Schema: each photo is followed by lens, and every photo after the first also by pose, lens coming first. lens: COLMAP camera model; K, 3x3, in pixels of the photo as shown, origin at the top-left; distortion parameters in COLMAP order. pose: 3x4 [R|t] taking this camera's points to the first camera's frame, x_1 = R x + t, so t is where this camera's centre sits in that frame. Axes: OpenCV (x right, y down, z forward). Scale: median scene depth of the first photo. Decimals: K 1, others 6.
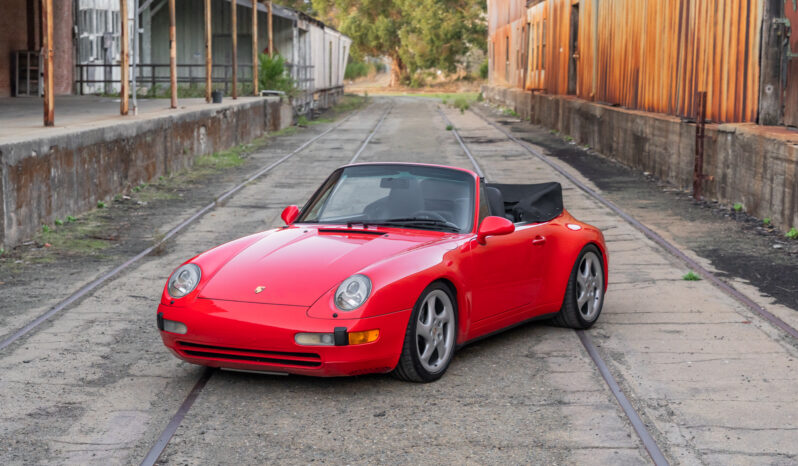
lens RADIAL K [[1597.1, 0, 385.0], [0, 1597.1, 232.3], [0, 0, 1]] dist [0.050636, 0.262710]
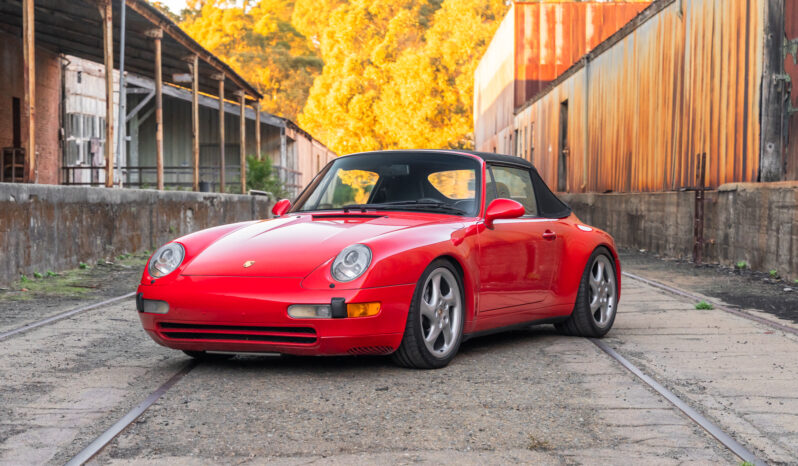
lens RADIAL K [[1586.6, 0, 398.0], [0, 1586.6, 257.4], [0, 0, 1]] dist [0.049922, -0.060413]
pose [[0.999855, -0.001292, 0.017008, -0.002498], [0.002401, 0.997856, -0.065397, 0.025844], [-0.016887, 0.065428, 0.997714, 0.026018]]
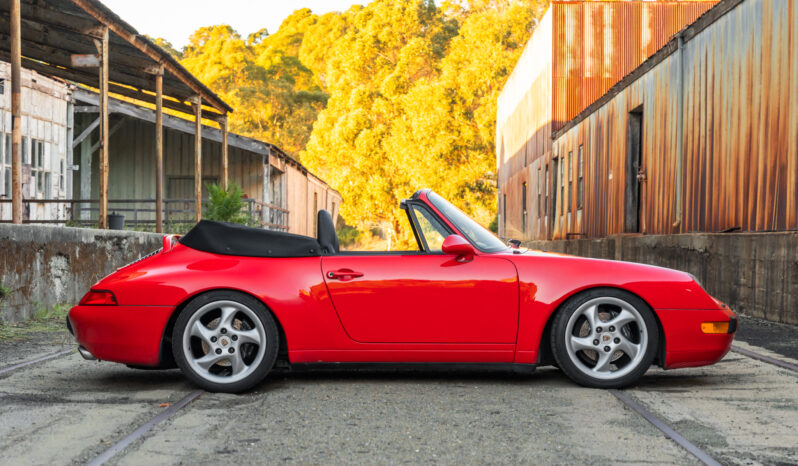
lens RADIAL K [[1597.1, 0, 385.0], [0, 1597.1, 232.3], [0, 0, 1]] dist [0.050636, 0.262710]
pose [[0.999994, 0.003342, 0.001026, 0.006529], [-0.003208, 0.993898, -0.110254, -0.008916], [-0.001388, 0.110250, 0.993903, 0.384574]]
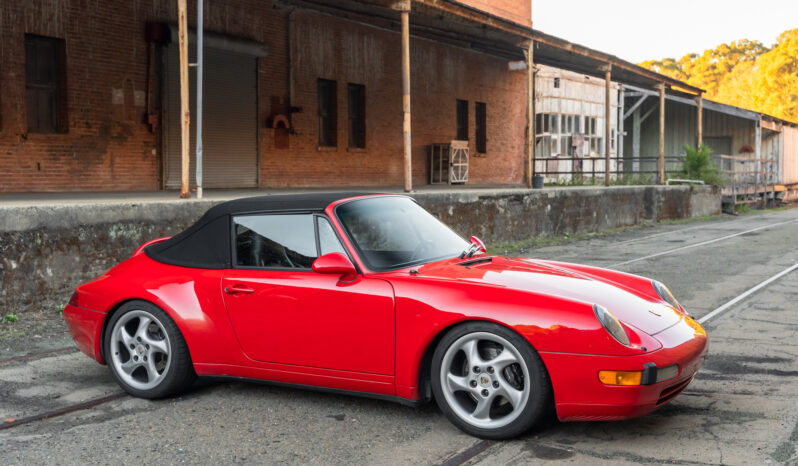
lens RADIAL K [[967.7, 0, 399.0], [0, 967.7, 233.0], [0, 0, 1]] dist [0.012223, 0.031129]
pose [[0.875660, 0.025766, -0.482240, 0.106347], [-0.046063, 0.998479, -0.030294, -0.039307], [0.480726, 0.048741, 0.875515, 0.535890]]
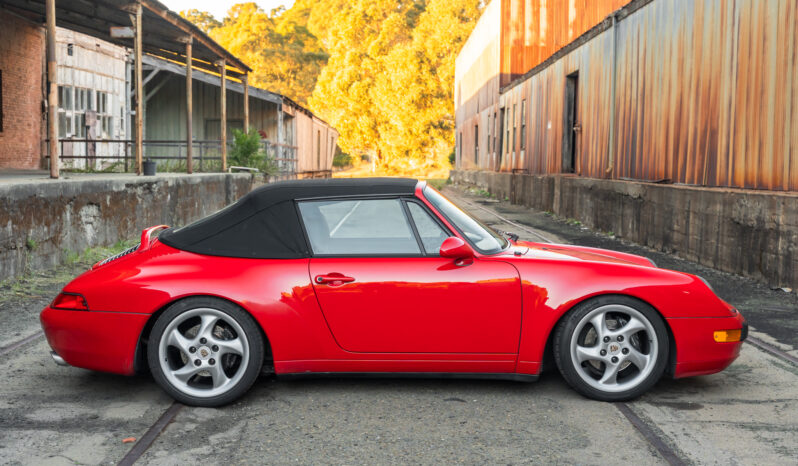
lens RADIAL K [[1142.9, 0, 399.0], [0, 1142.9, 233.0], [0, 0, 1]] dist [0.027432, 0.033598]
pose [[0.999611, 0.007744, 0.026799, 0.005159], [-0.006631, 0.999123, -0.041352, -0.033092], [-0.027096, 0.041158, 0.998785, 0.480422]]
